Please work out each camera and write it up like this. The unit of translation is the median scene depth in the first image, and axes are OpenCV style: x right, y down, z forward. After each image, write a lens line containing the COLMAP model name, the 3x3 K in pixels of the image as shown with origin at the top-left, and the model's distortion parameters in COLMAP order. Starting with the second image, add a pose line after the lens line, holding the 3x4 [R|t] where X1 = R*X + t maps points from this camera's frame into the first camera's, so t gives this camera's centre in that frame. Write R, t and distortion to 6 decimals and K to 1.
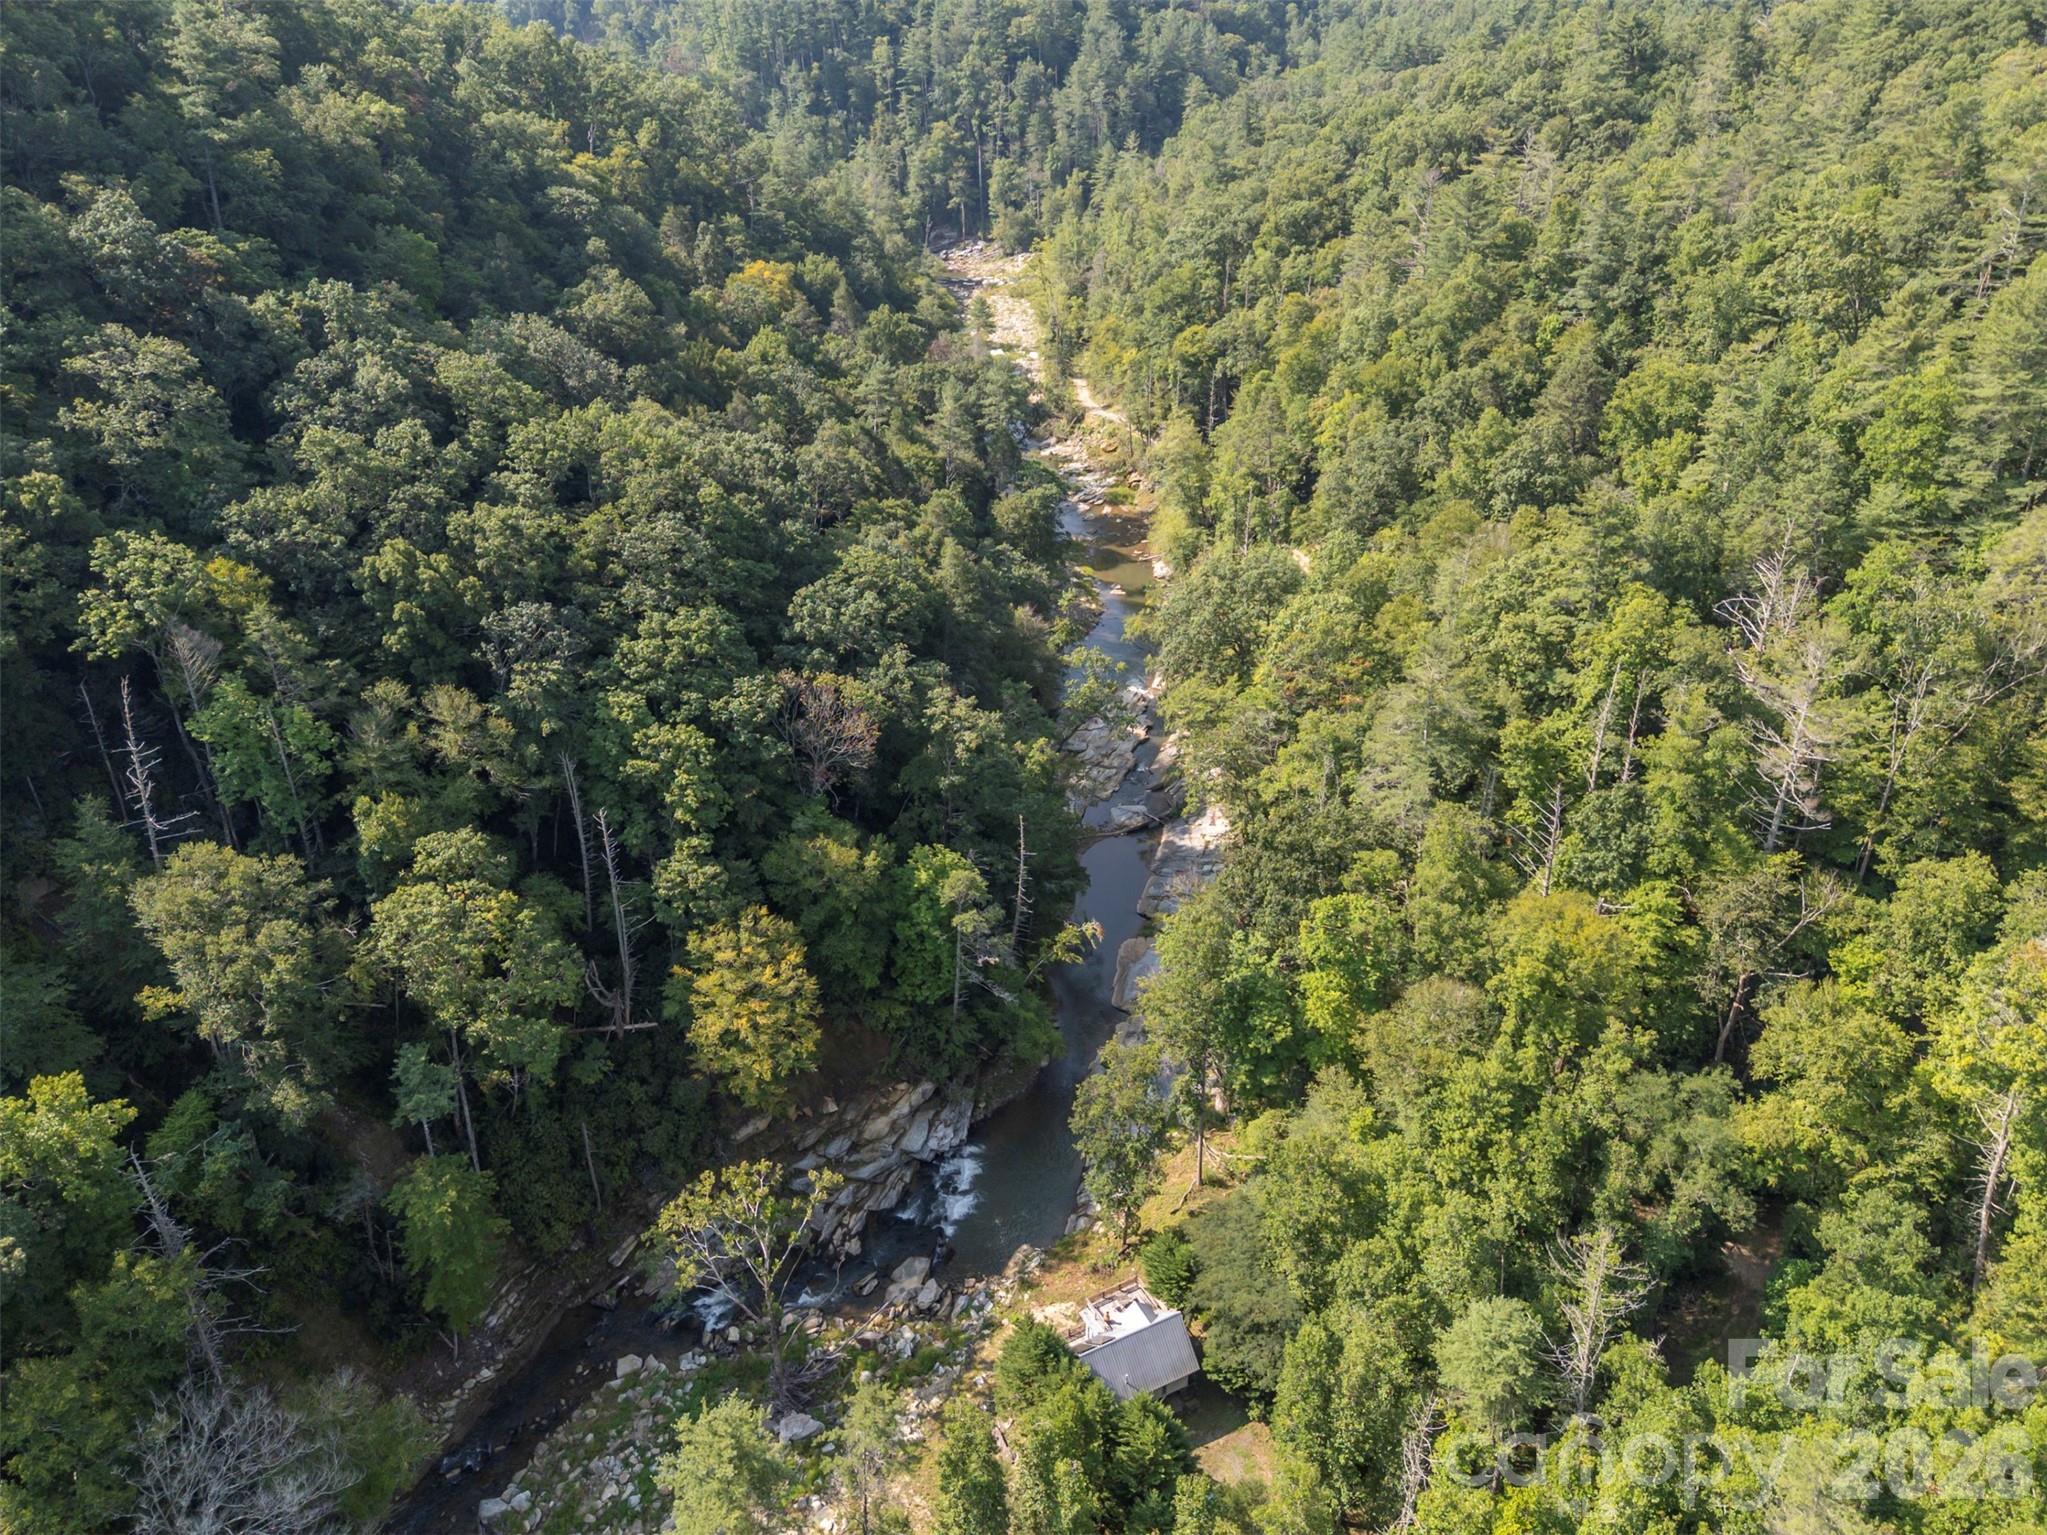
lens RADIAL K [[1501.2, 0, 1019.6], [0, 1501.2, 762.2], [0, 0, 1]] dist [0.083076, -0.078739]
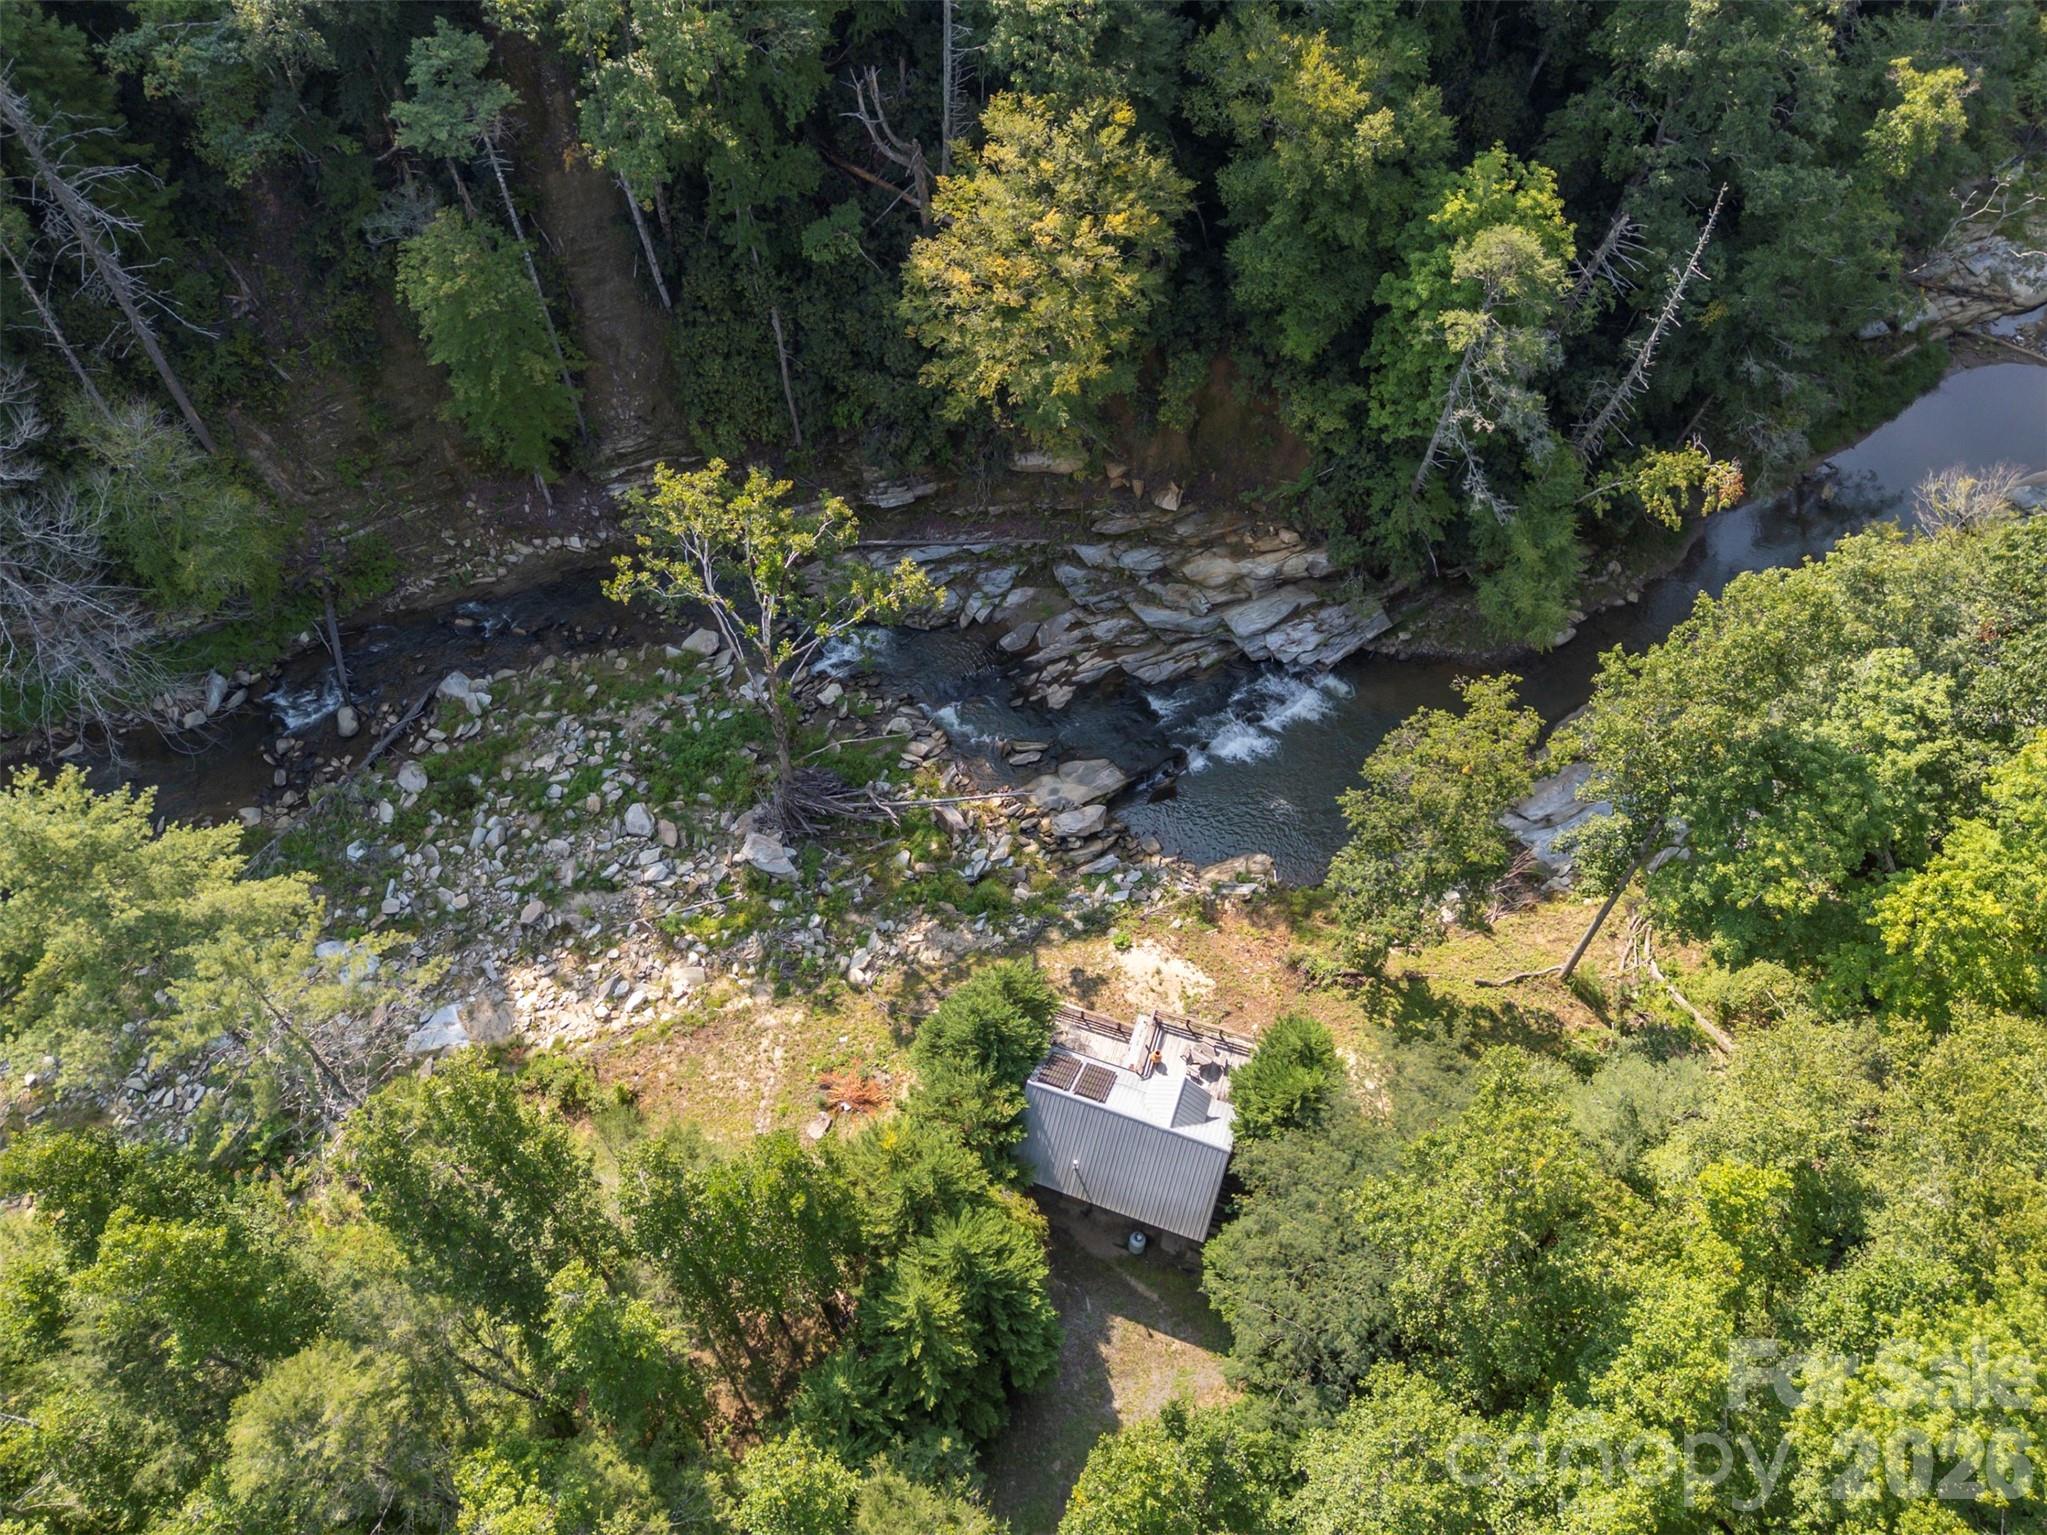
lens RADIAL K [[1501.2, 0, 1019.2], [0, 1501.2, 761.9], [0, 0, 1]] dist [0.083076, -0.078739]
pose [[0.694464, 0.604645, -0.390030, 0.157227], [-0.363432, 0.762603, 0.535121, -0.003117], [0.620996, -0.229873, 0.749348, 0.508075]]
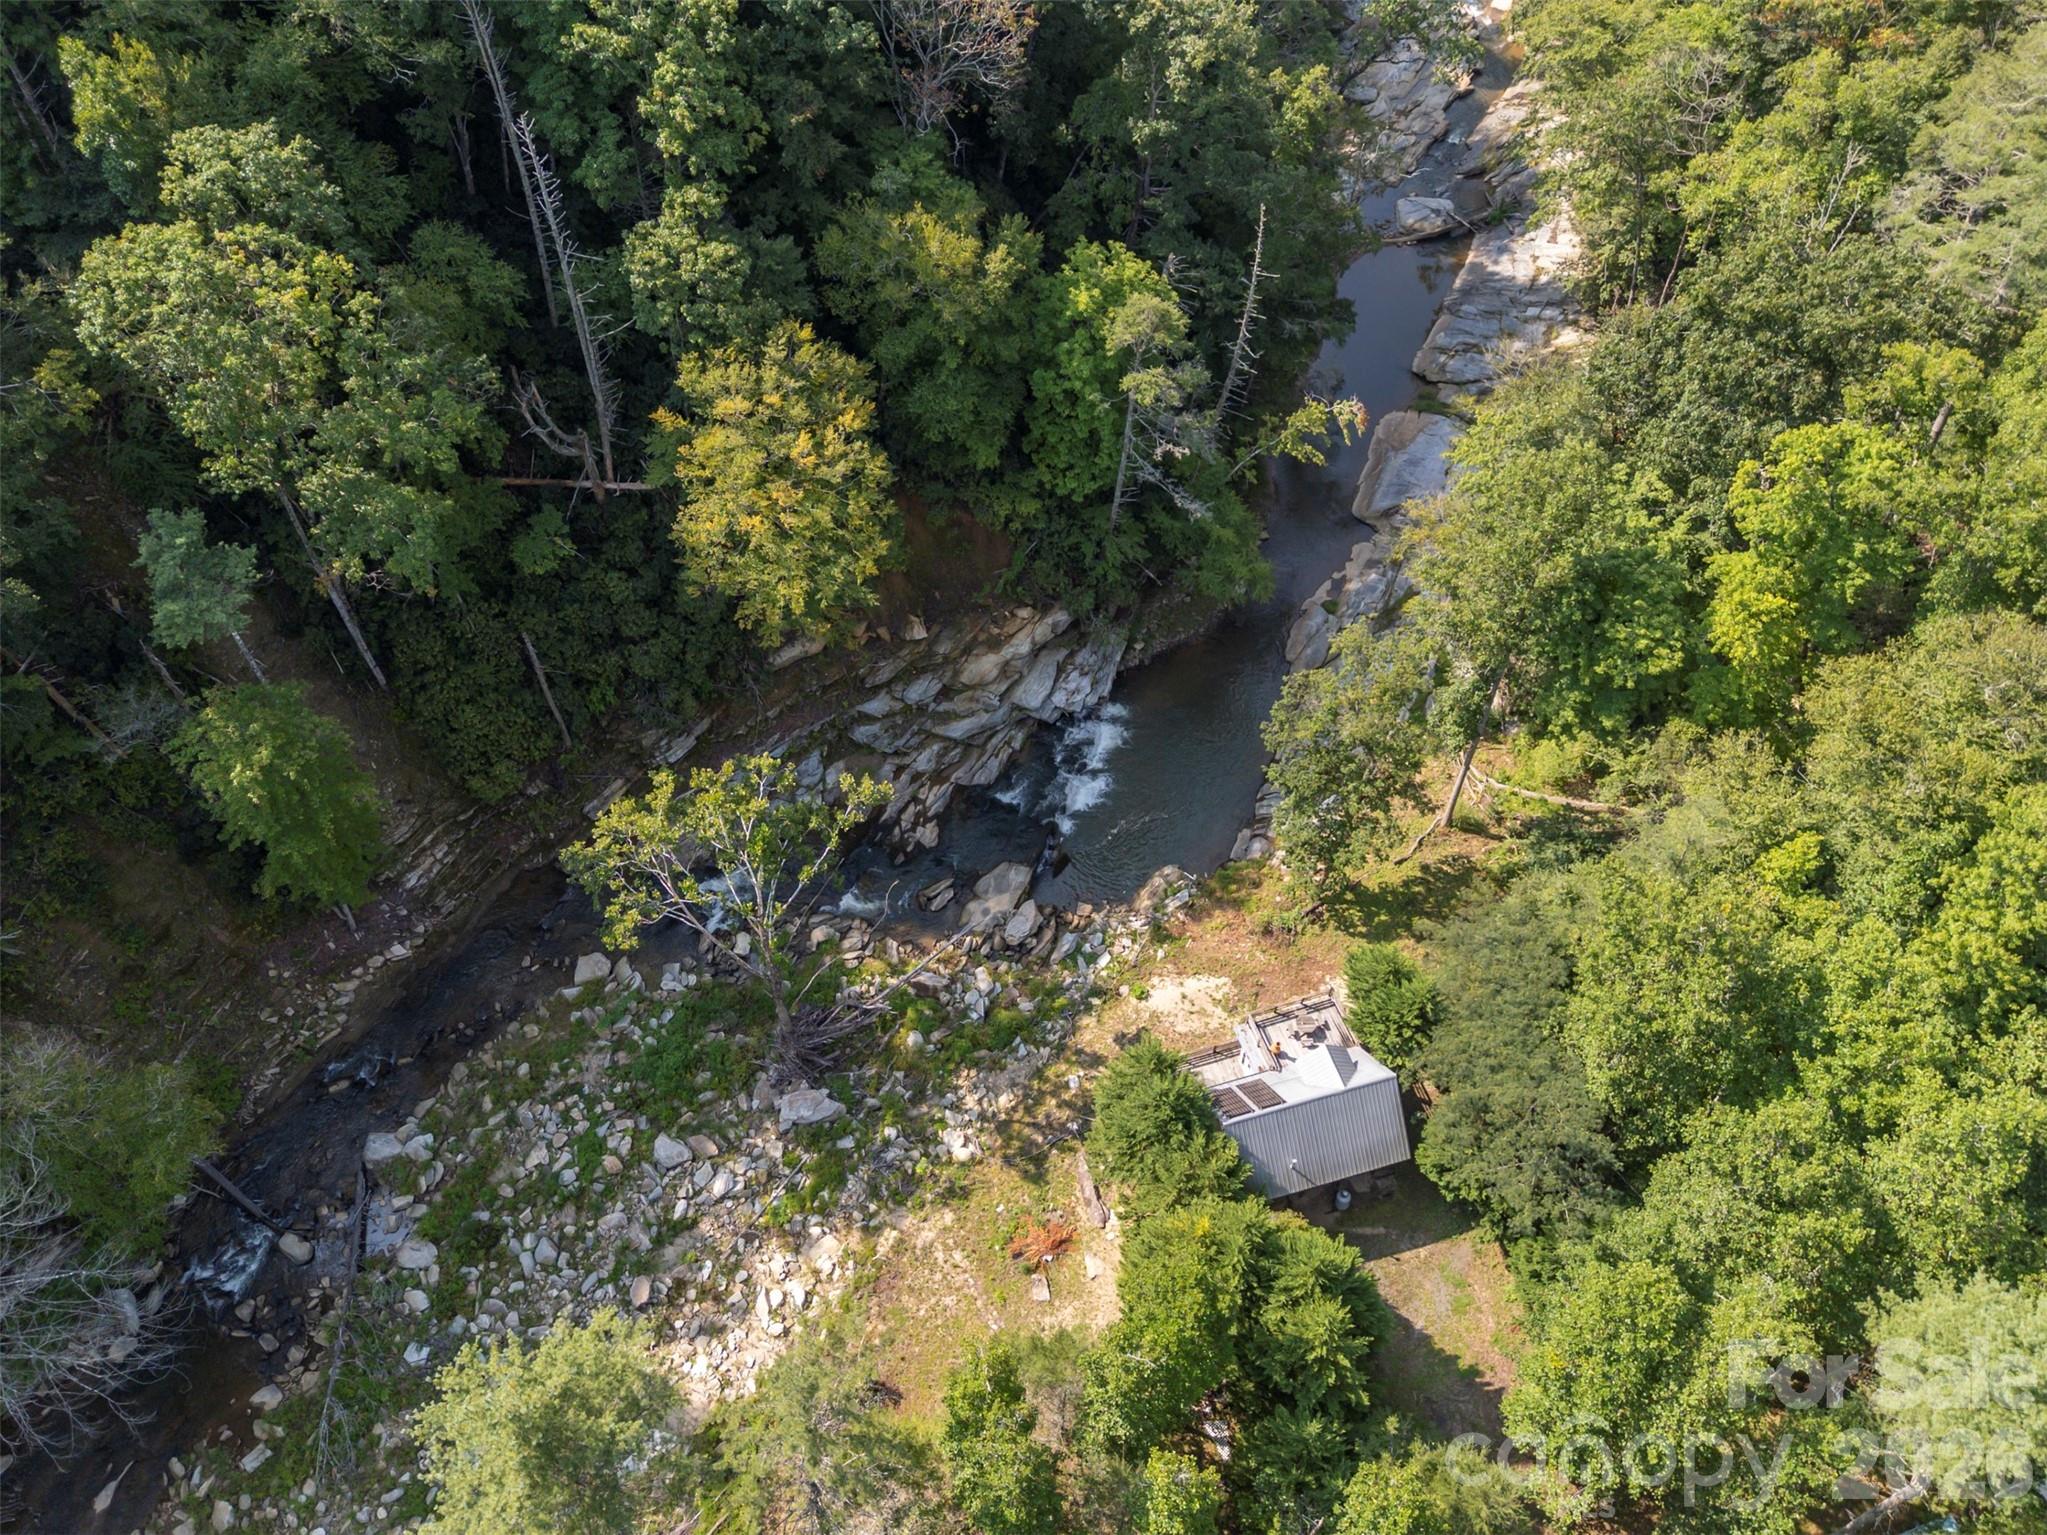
lens RADIAL K [[1501.2, 0, 1021.5], [0, 1501.2, 761.6], [0, 0, 1]] dist [0.083076, -0.078739]
pose [[0.984921, 0.141984, -0.098853, -0.002629], [-0.091636, 0.912784, 0.398030, 0.007237], [0.146745, -0.382969, 0.912031, 0.396921]]
